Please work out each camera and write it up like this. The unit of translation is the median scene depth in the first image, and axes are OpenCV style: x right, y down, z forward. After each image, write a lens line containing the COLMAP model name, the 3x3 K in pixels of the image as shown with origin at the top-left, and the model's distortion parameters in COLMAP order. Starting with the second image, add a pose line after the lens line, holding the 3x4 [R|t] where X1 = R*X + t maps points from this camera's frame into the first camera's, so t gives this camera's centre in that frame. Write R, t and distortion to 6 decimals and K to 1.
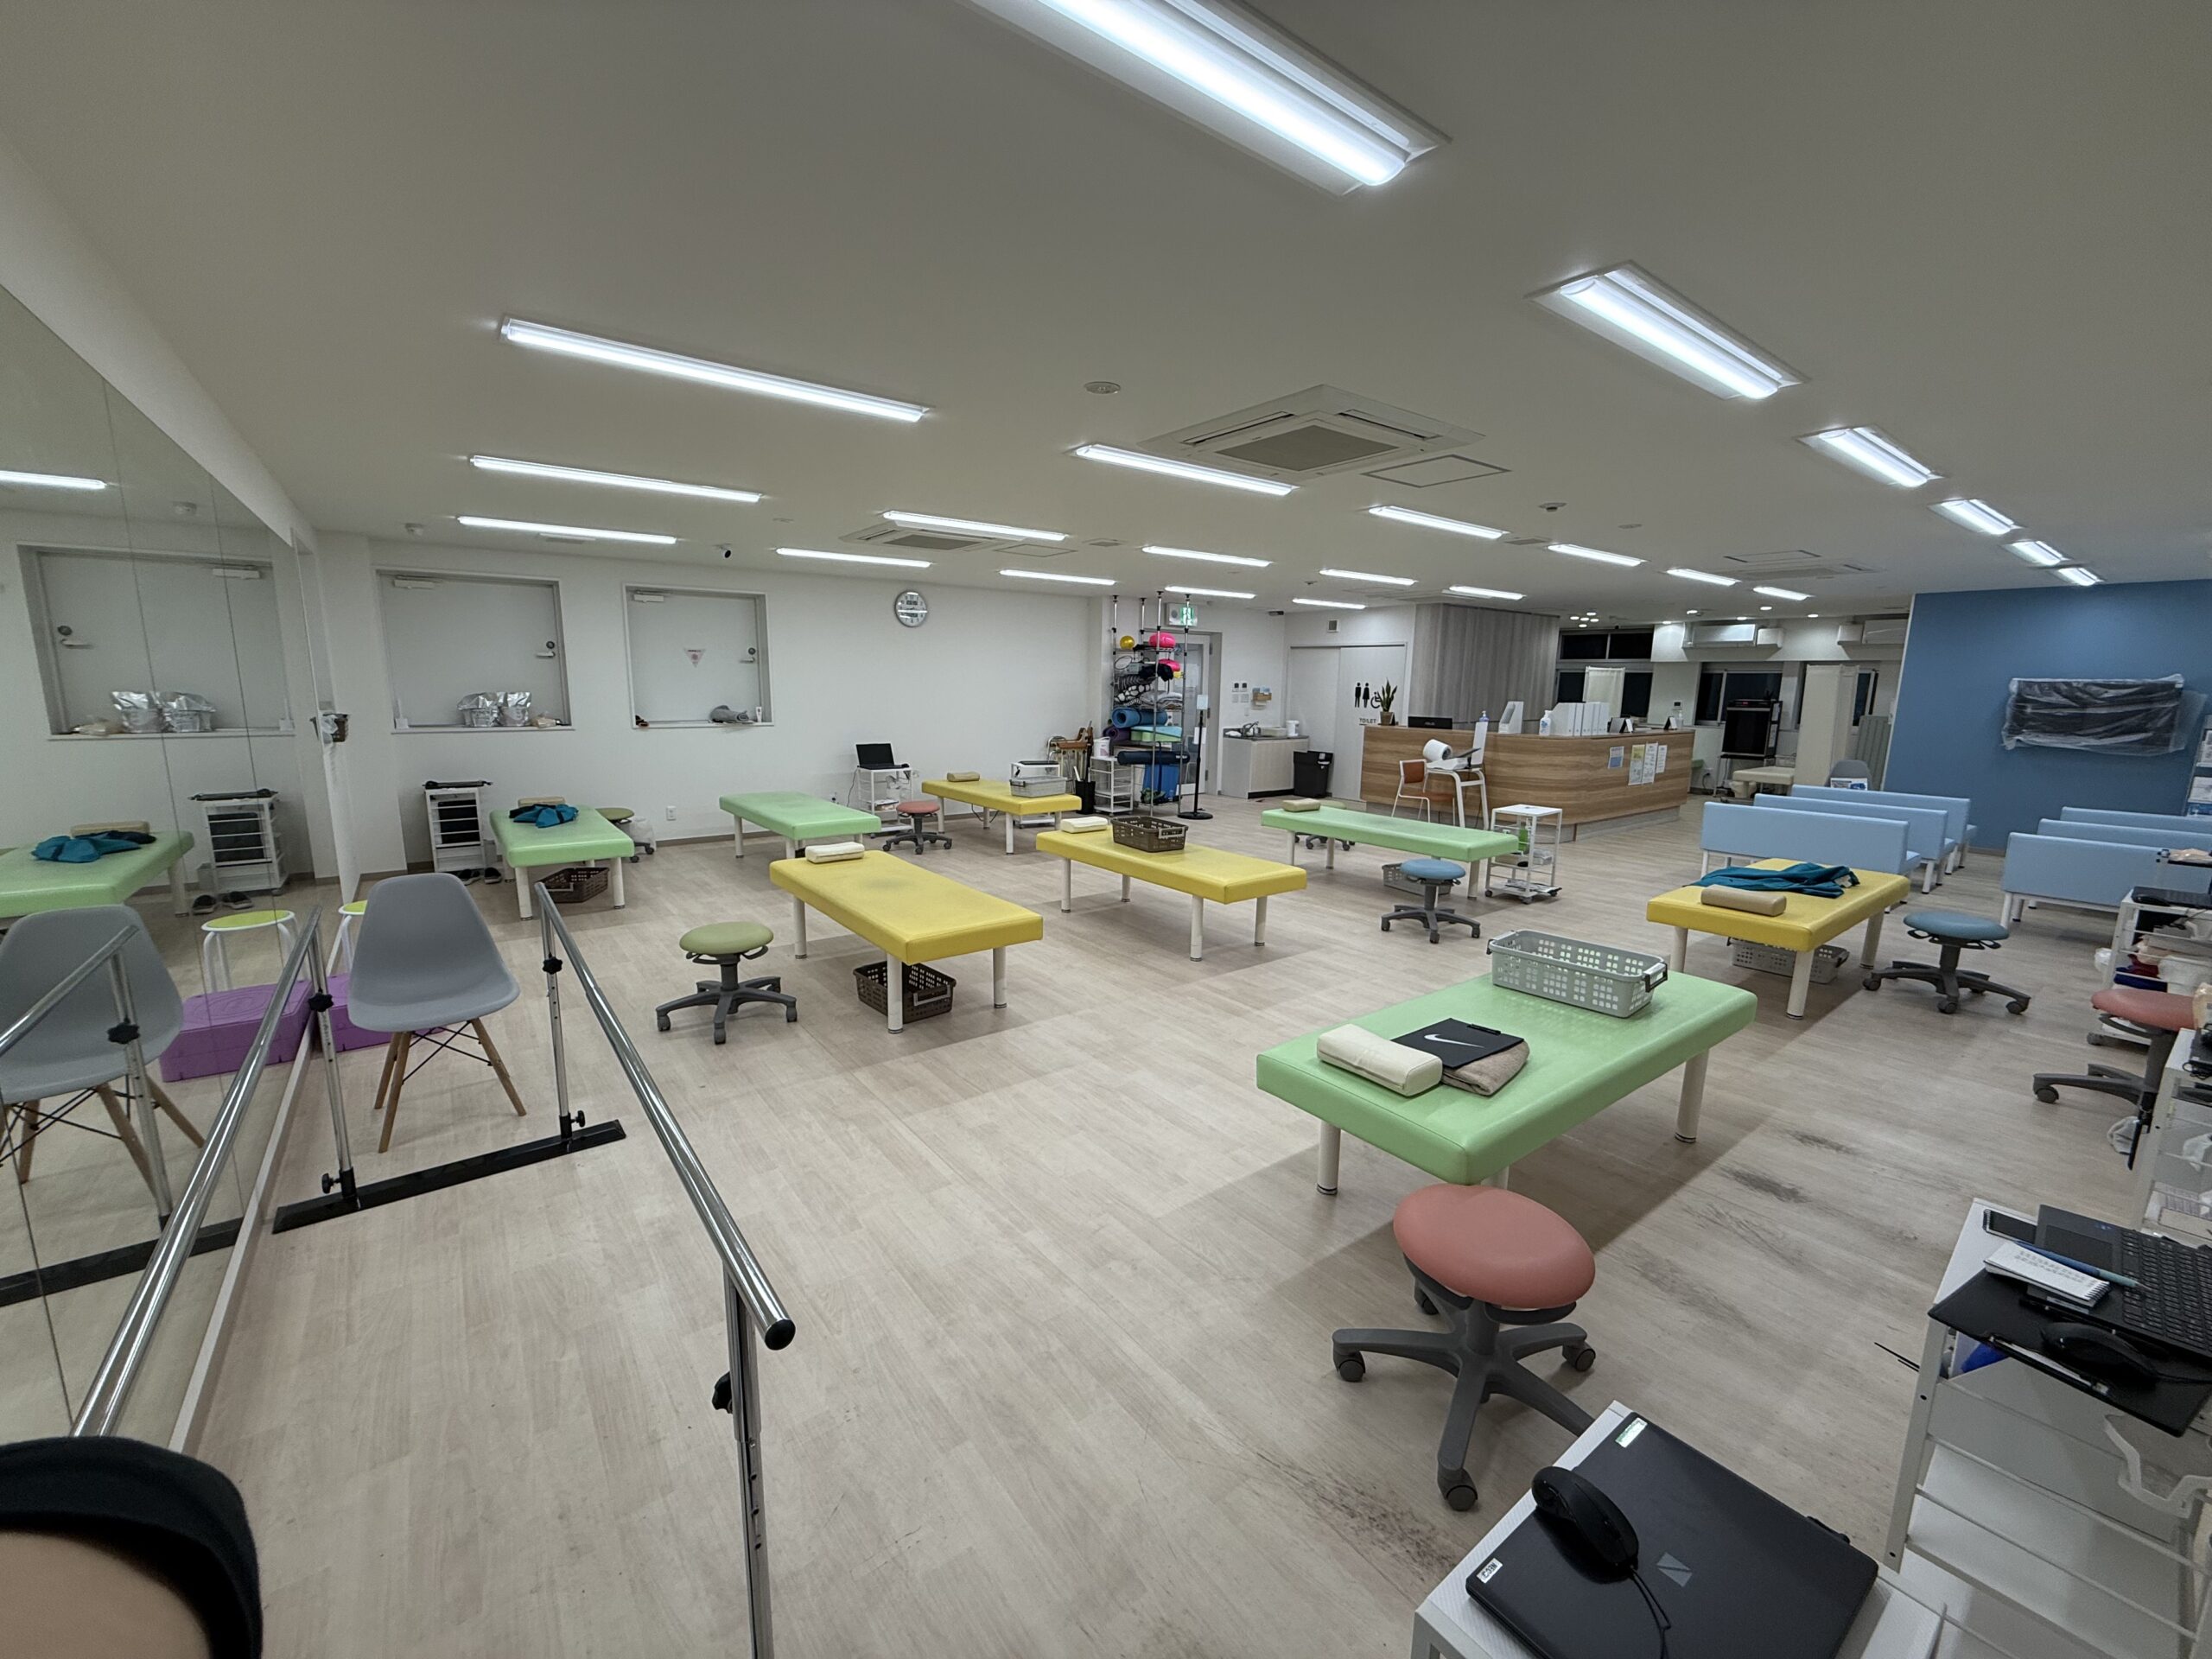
lens RADIAL K [[894.1, 0, 1106.0], [0, 894.1, 829.5], [0, 0, 1]] dist [0.012938, 0.000002]
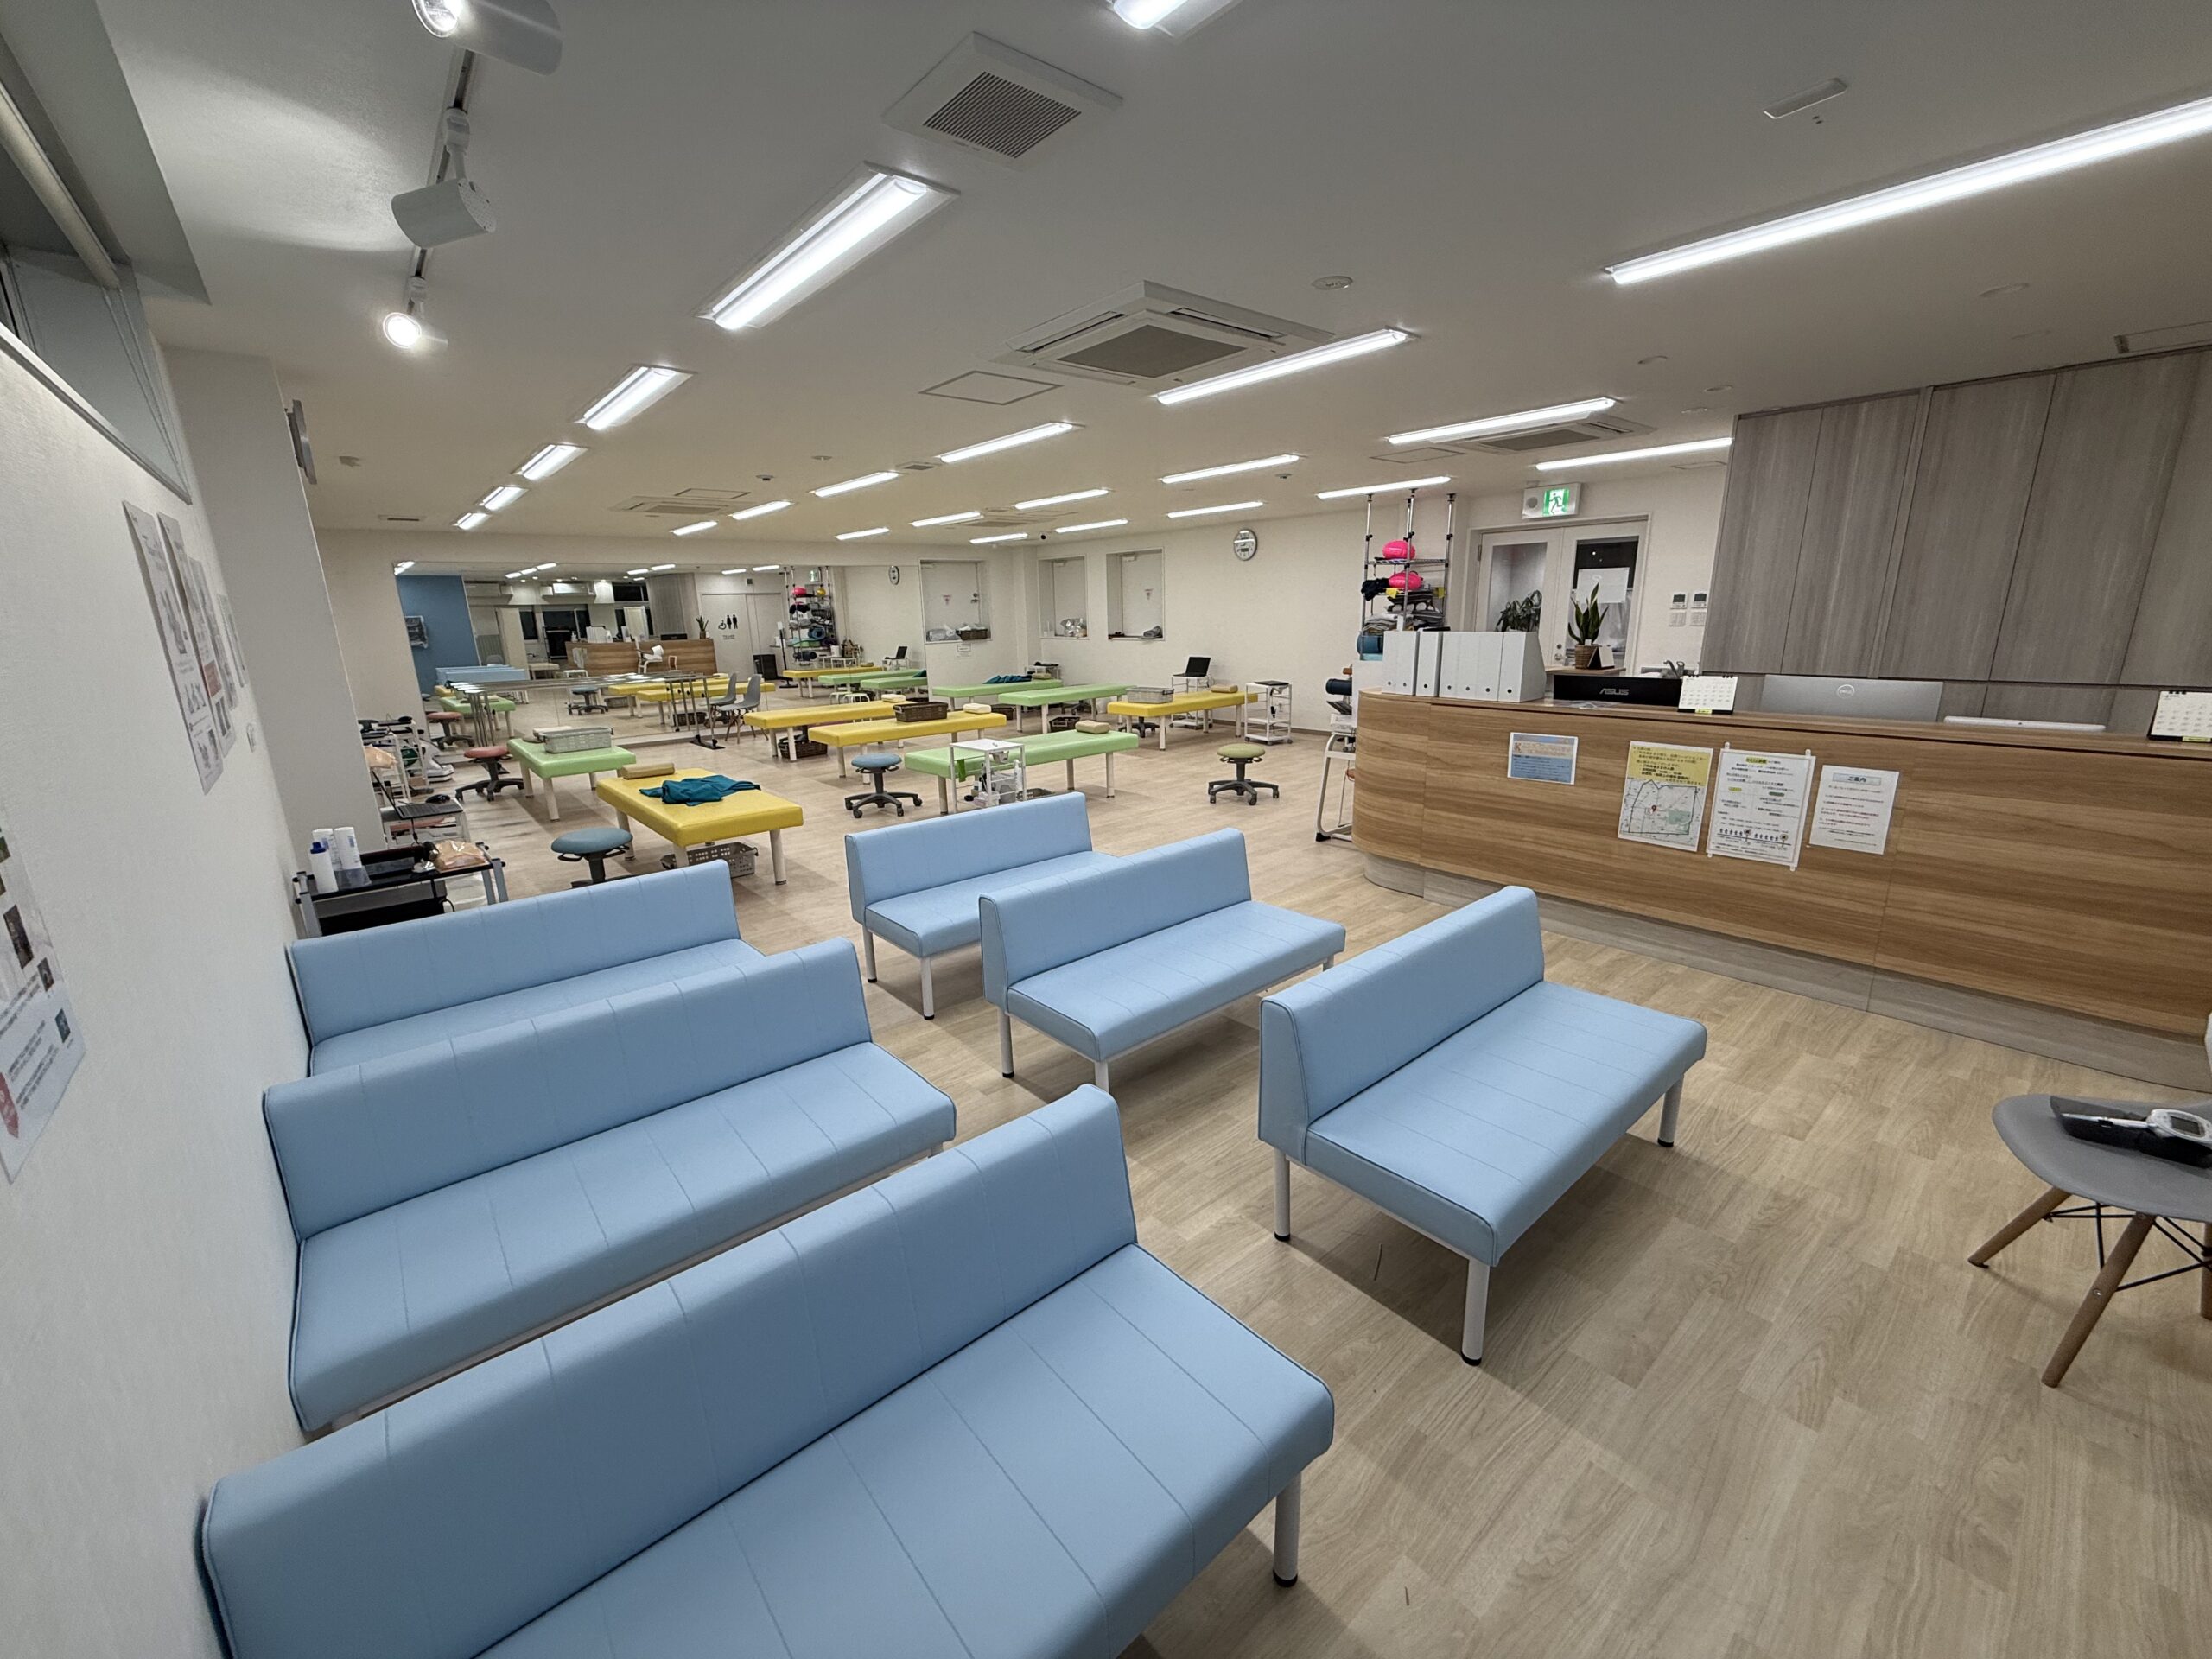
lens RADIAL K [[888.2, 0, 1106.0], [0, 888.2, 829.5], [0, 0, 1]] dist [-0.000964, -0.000103]
pose [[0.062733, 0.229507, -0.971283, 1.031866], [-0.138992, 0.965725, 0.219216, -0.117353], [0.988304, 0.121249, 0.092482, 0.777965]]
